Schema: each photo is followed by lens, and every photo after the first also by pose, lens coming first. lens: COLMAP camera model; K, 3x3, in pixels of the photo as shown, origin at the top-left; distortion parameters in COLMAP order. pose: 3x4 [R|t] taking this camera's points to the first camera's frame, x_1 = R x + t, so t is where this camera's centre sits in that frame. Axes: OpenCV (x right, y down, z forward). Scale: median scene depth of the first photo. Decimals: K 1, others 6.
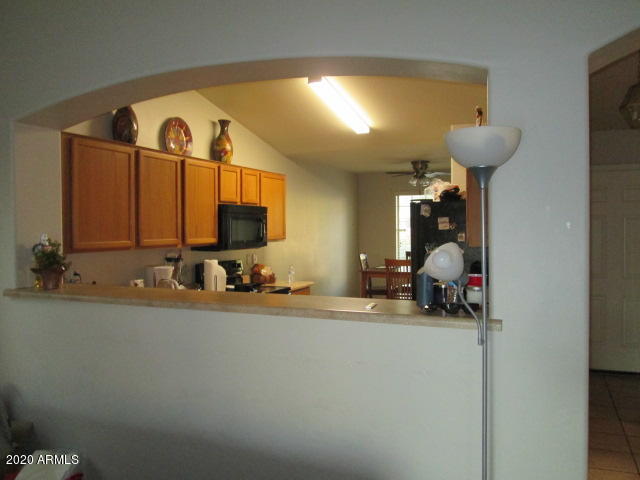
lens RADIAL K [[532.2, 0, 319.9], [0, 532.2, 237.3], [0, 0, 1]] dist [-0.032436, 0.007375]
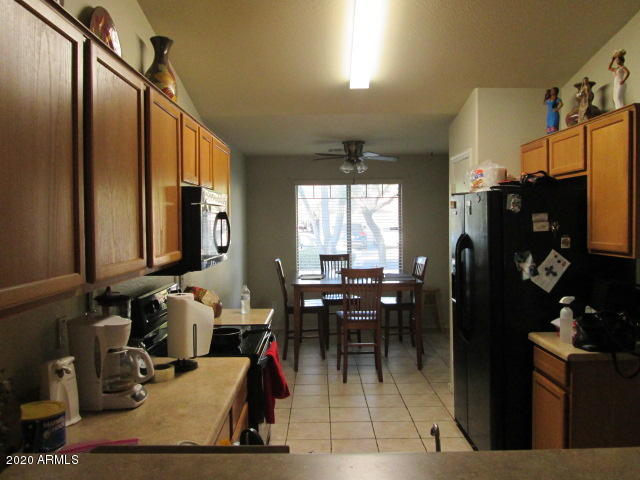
lens RADIAL K [[532.2, 0, 320.4], [0, 532.2, 237.8], [0, 0, 1]] dist [-0.032436, 0.007375]
pose [[0.921477, -0.014910, 0.388146, -0.265354], [0.010090, 0.999845, 0.014455, -0.017483], [-0.388301, -0.009403, 0.921485, 0.447303]]
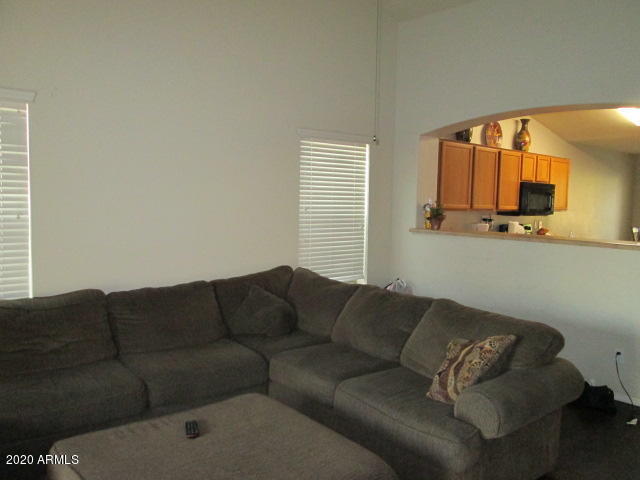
lens RADIAL K [[532.2, 0, 322.3], [0, 532.2, 243.6], [0, 0, 1]] dist [-0.032436, 0.007375]
pose [[0.896215, 0.061085, -0.439395, -0.035556], [-0.035942, 0.997217, 0.065325, 0.026205], [0.442162, -0.042752, 0.895916, -0.475153]]
